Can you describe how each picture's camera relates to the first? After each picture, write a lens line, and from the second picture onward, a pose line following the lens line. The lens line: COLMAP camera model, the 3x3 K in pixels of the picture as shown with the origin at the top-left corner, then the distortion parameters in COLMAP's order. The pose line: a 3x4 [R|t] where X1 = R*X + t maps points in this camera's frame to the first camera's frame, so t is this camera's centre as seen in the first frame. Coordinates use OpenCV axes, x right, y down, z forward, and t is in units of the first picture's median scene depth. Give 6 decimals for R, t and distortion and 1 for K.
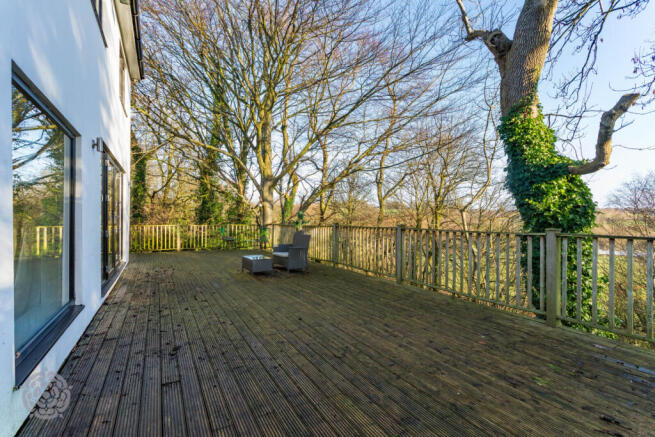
lens RADIAL K [[307.4, 0, 327.5], [0, 307.4, 218.5], [0, 0, 1]] dist [0.004390, 0.000110]
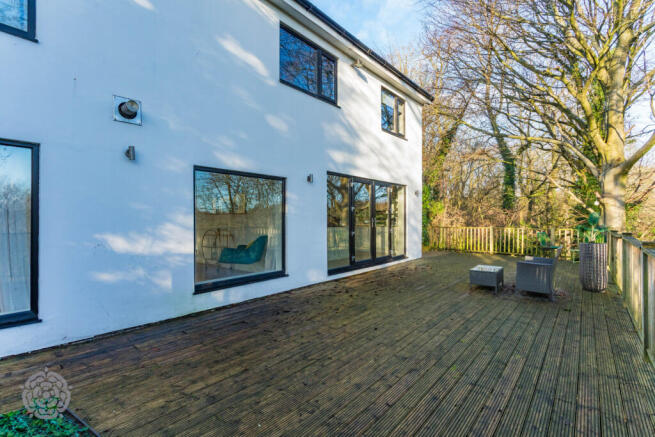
lens RADIAL K [[307.4, 0, 327.5], [0, 307.4, 218.5], [0, 0, 1]] dist [0.004390, 0.000110]
pose [[0.355134, -0.002417, -0.934812, 0.915169], [0.005454, 0.999985, -0.000514, -0.038214], [0.934799, -0.004916, 0.355142, 0.577026]]
